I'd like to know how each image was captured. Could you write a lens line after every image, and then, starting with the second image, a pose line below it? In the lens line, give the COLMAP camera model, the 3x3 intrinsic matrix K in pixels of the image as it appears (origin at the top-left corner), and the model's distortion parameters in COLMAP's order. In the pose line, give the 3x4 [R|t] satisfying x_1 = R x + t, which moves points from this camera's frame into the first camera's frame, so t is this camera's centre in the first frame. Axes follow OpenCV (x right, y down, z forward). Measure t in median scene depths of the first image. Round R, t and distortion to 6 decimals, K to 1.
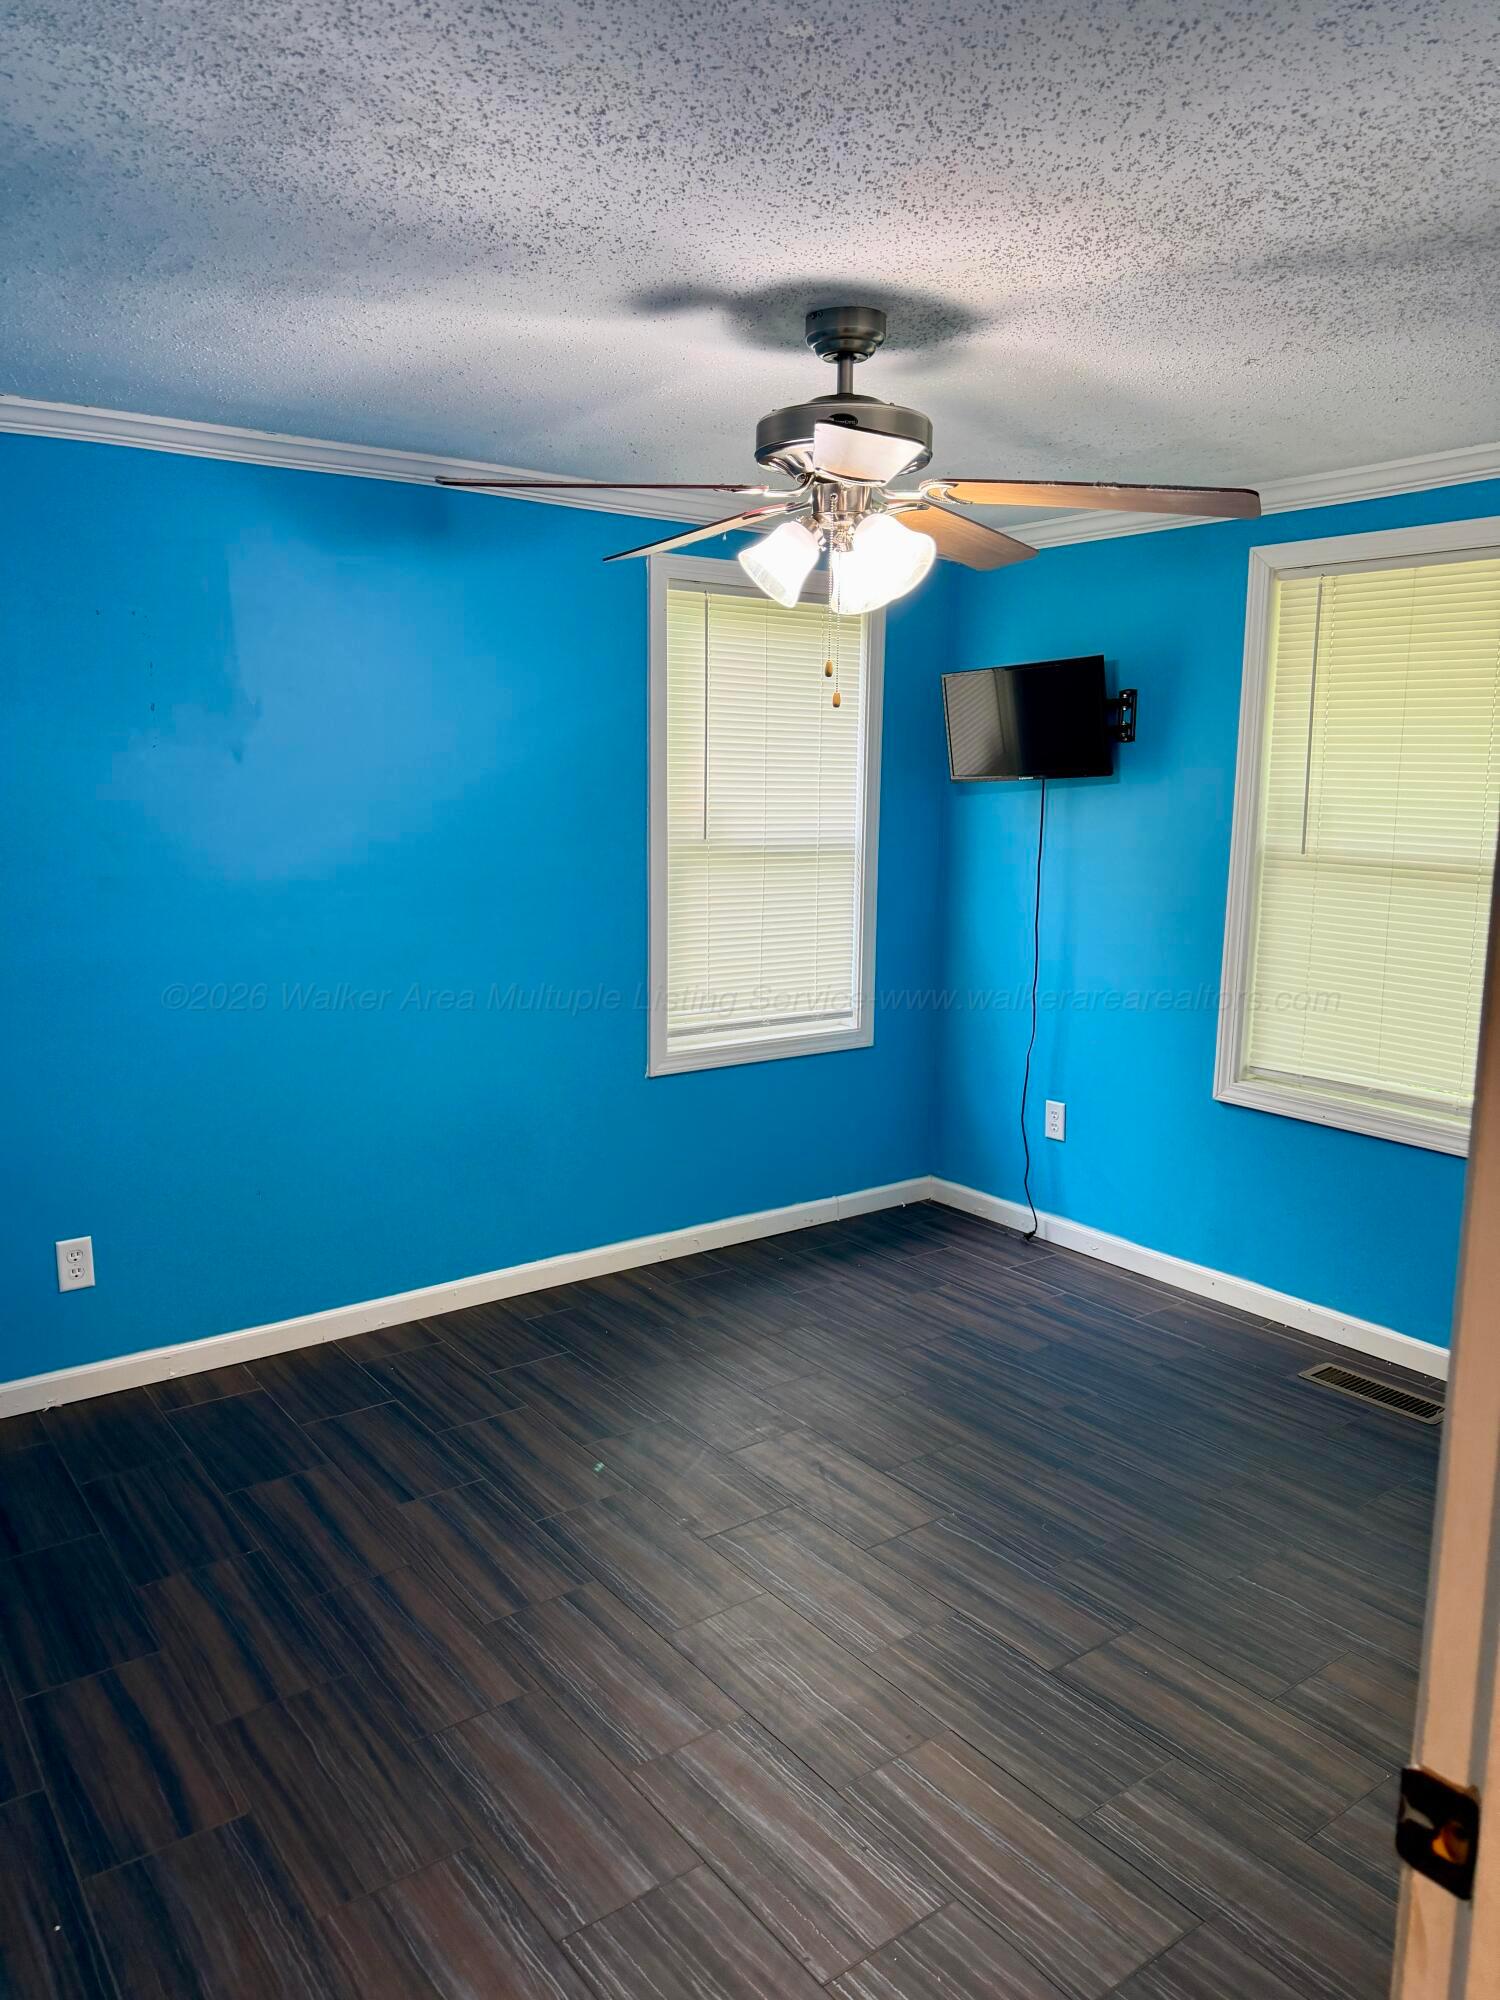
lens RADIAL K [[1400.4, 0, 738.0], [0, 1400.4, 1003.4], [0, 0, 1]] dist [0.051256, -0.053612]
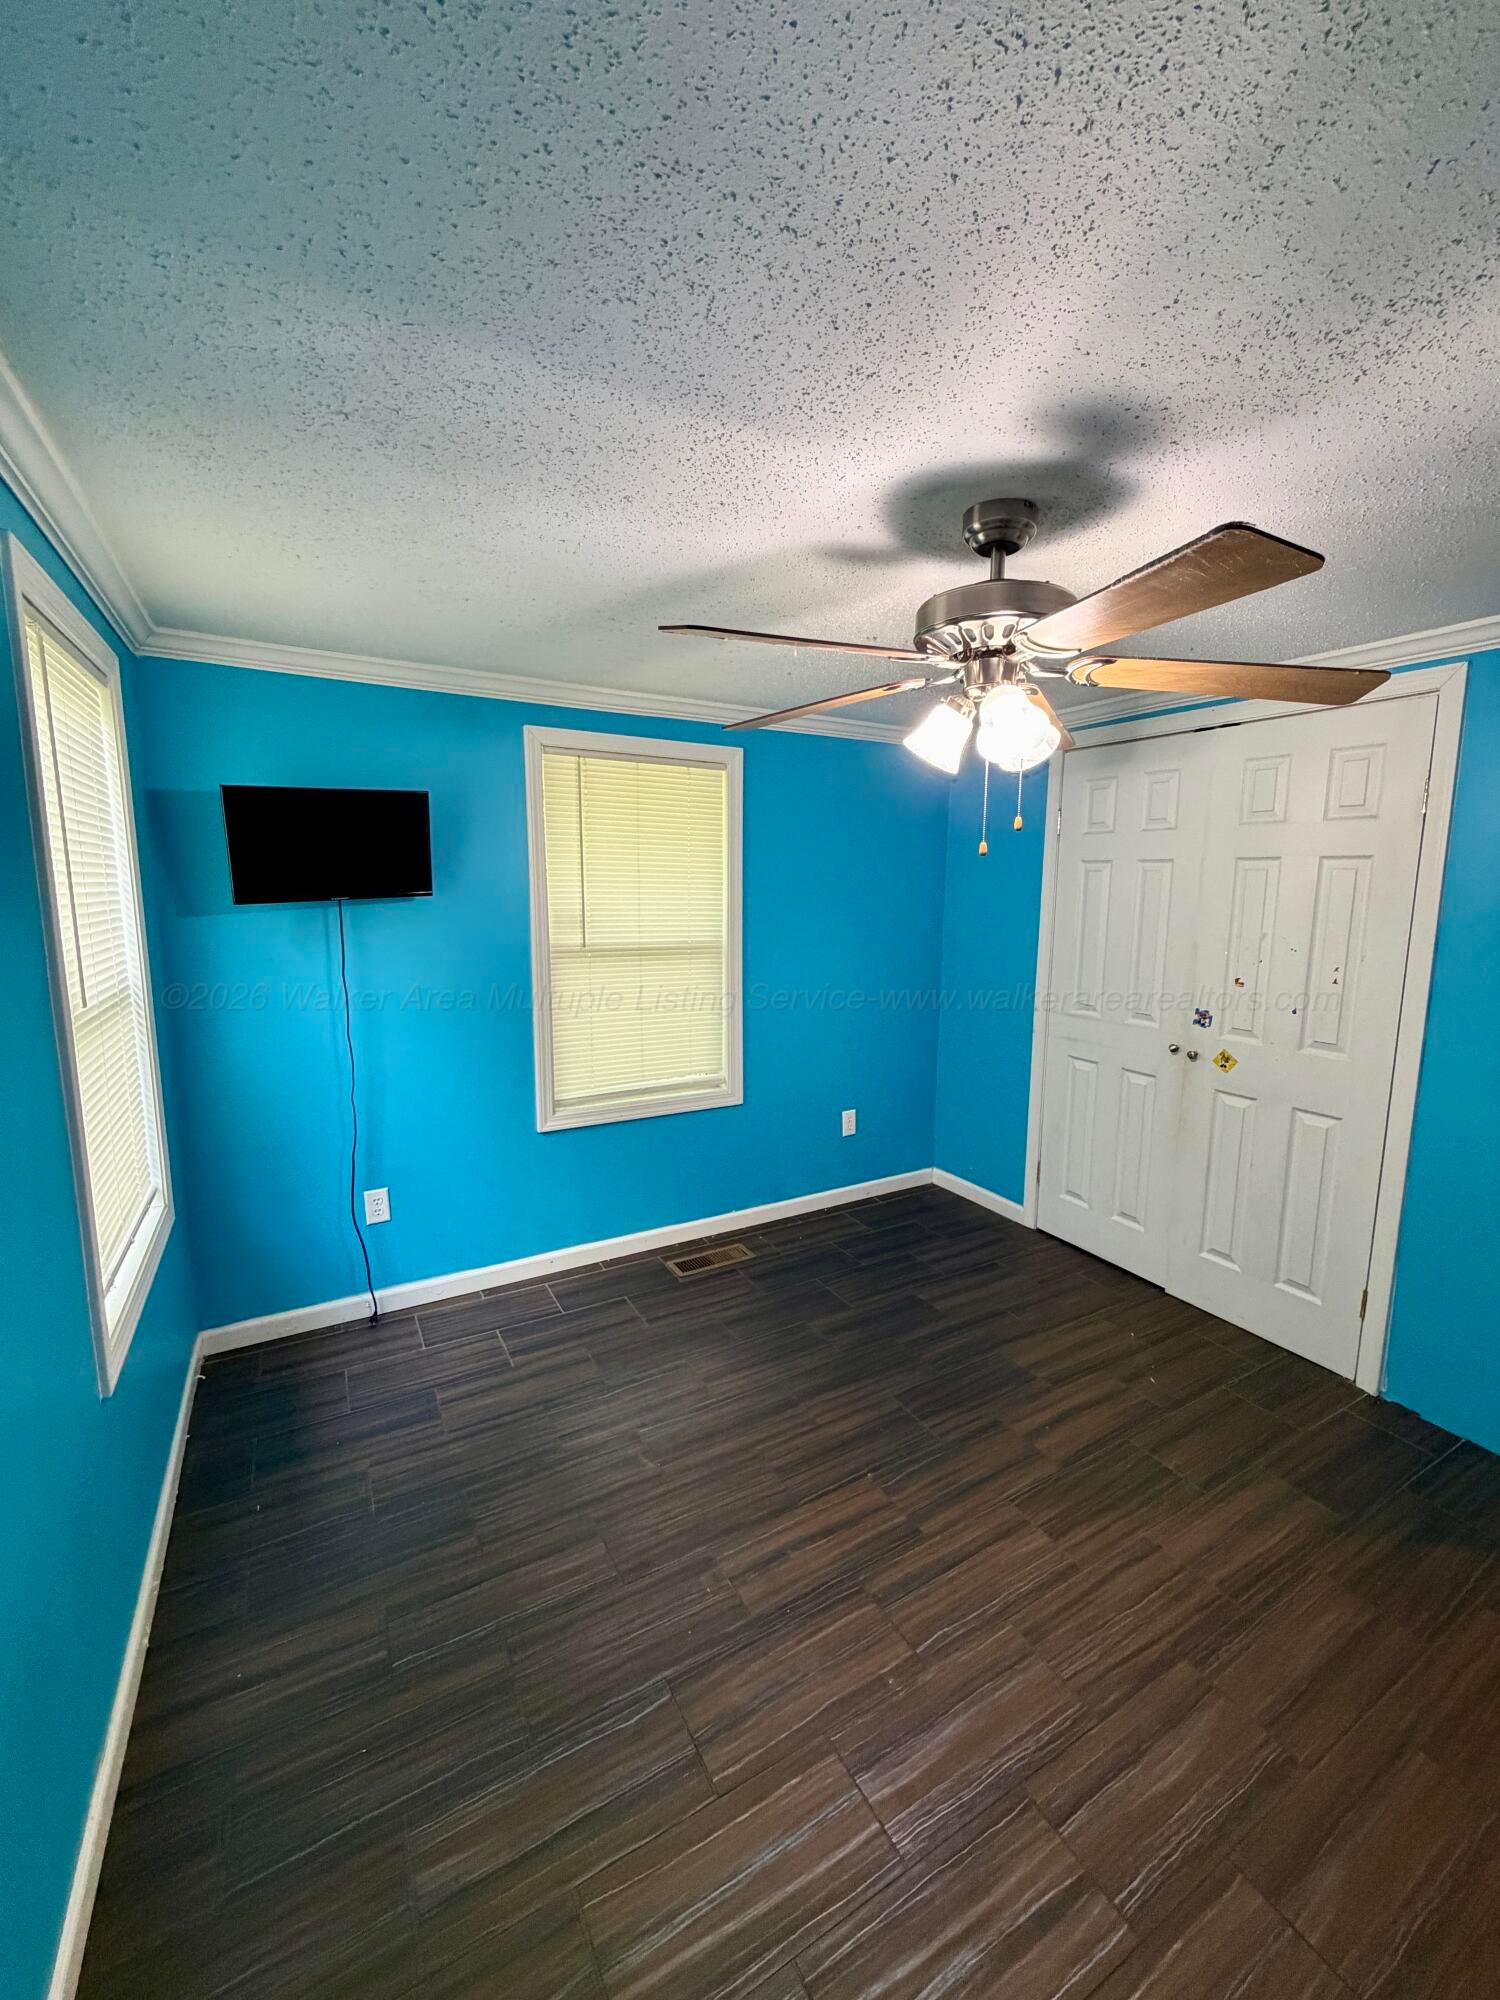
lens RADIAL K [[797.9, 0, 750.9], [0, 797.9, 994.9], [0, 0, 1]] dist [0.009323, 0.000029]
pose [[0.119756, -0.153191, 0.980913, -0.372043], [0.153140, 0.979049, 0.134203, -0.133855], [-0.980921, 0.134145, 0.140707, 0.681614]]
